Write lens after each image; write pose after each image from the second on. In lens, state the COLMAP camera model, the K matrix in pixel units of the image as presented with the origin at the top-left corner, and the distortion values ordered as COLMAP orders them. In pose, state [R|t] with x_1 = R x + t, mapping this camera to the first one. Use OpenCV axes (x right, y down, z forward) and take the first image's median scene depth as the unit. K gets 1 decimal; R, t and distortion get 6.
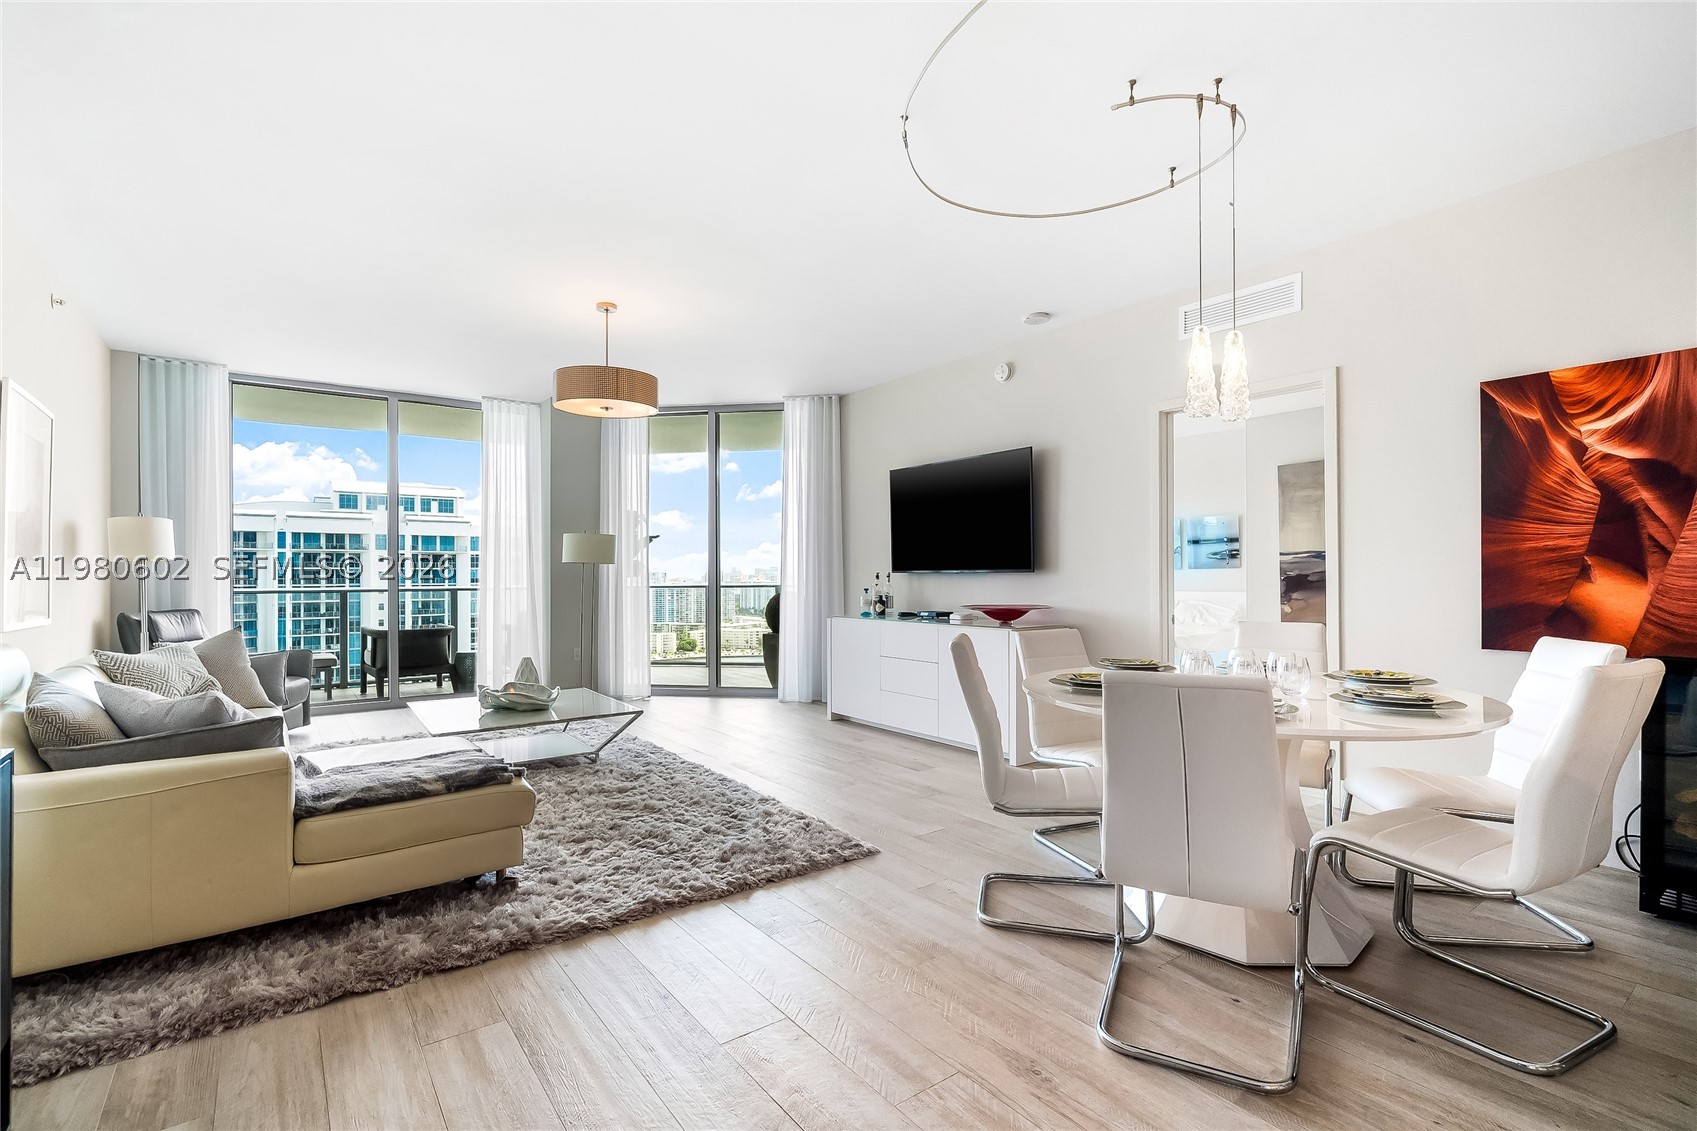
lens RADIAL K [[766.8, 0, 803.9], [0, 766.8, 579.4], [0, 0, 1]] dist [-0.000570, 0.000250]
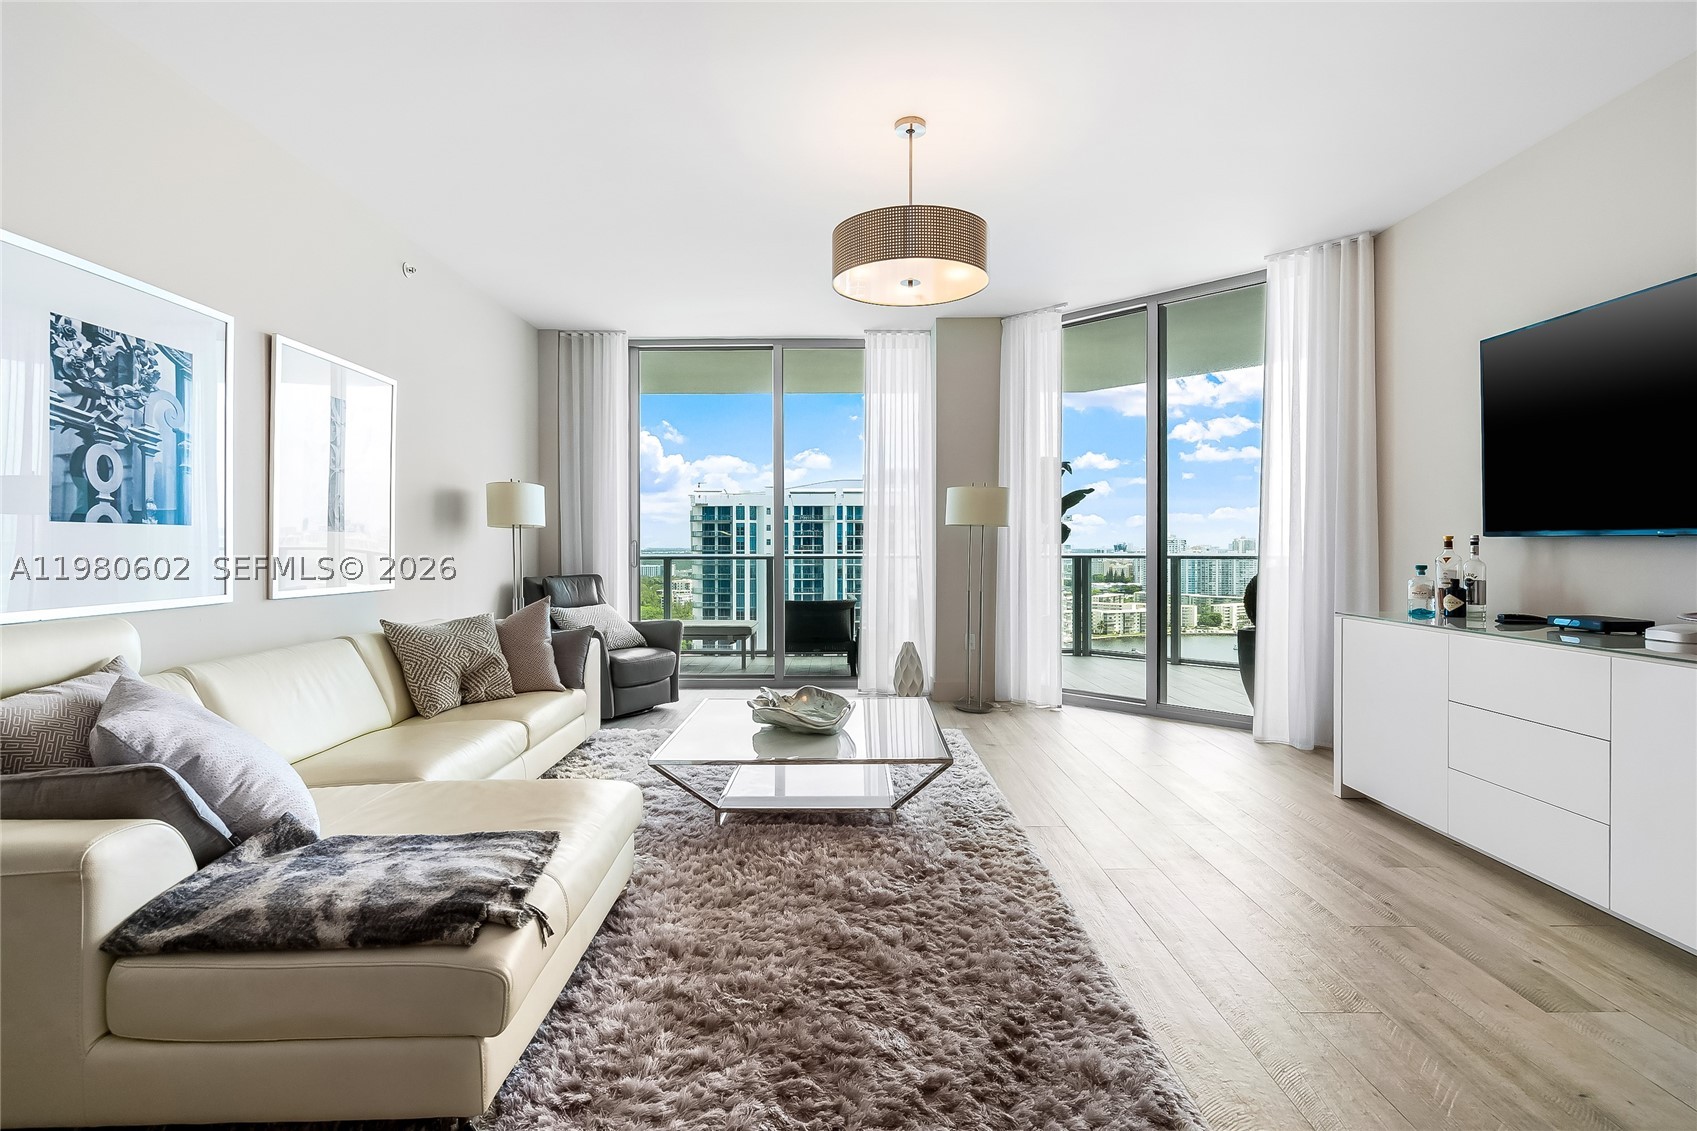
lens RADIAL K [[768.7, 0, 847.3], [0, 768.7, 550.9], [0, 0, 1]] dist [-0.002300, 0.000694]
pose [[0.829064, 0.007233, -0.559107, 0.048060], [-0.004298, 0.999969, 0.006563, -0.000491], [0.559137, -0.003038, 0.829069, 0.323719]]
